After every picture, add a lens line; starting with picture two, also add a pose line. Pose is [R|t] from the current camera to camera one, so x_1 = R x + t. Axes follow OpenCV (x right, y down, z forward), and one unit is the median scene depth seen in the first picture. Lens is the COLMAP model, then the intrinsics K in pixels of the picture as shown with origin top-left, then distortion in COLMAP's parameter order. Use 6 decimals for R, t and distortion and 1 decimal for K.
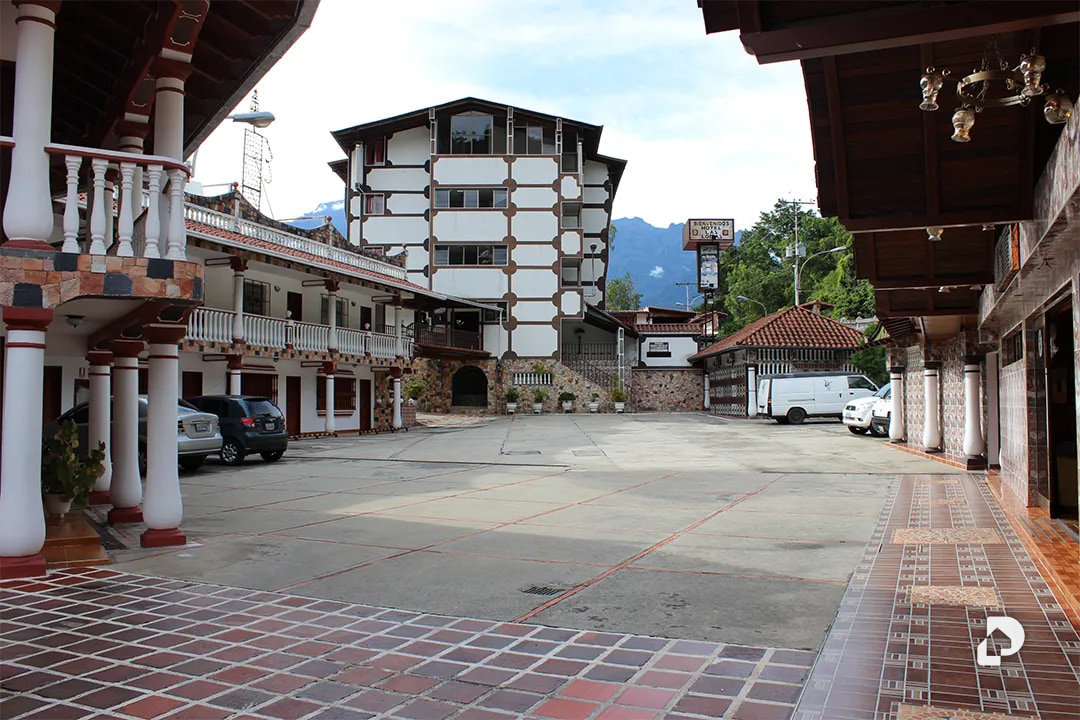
lens RADIAL K [[936.8, 0, 540.0], [0, 936.8, 360.0], [0, 0, 1]] dist [-0.195317, 0.227904]
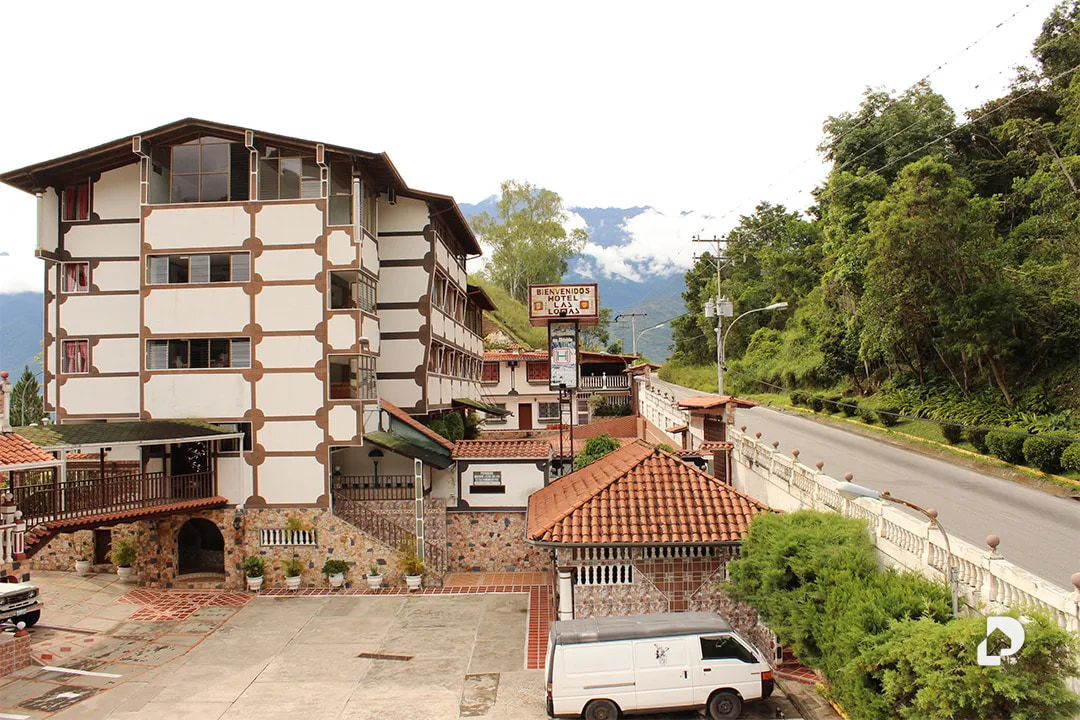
lens RADIAL K [[936.8, 0, 540.0], [0, 936.8, 360.0], [0, 0, 1]] dist [-0.195317, 0.227904]
pose [[0.999623, -0.022352, -0.015932, 0.183887], [0.022498, 0.999706, 0.009063, -0.108038], [0.015725, -0.009418, 0.999832, 0.339754]]
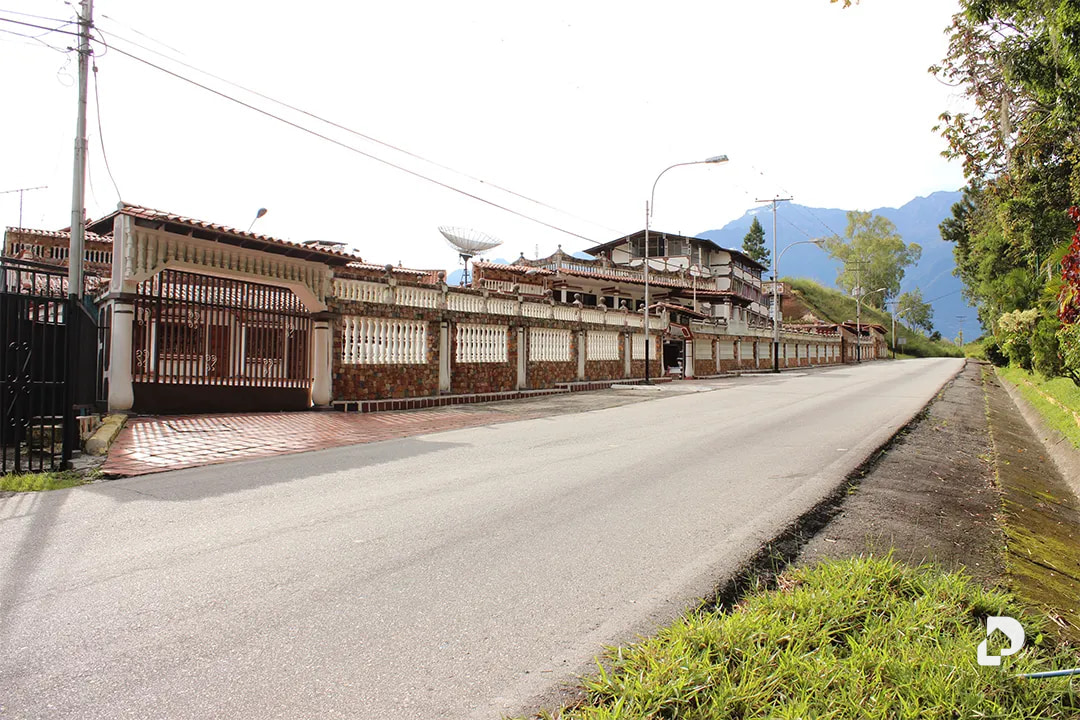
lens RADIAL K [[936.8, 0, 540.0], [0, 936.8, 360.0], [0, 0, 1]] dist [-0.195317, 0.227904]
pose [[0.890710, -0.014863, -0.454328, 0.638812], [0.010986, 0.999877, -0.011172, 0.022506], [0.454439, 0.004960, 0.890764, -0.919291]]
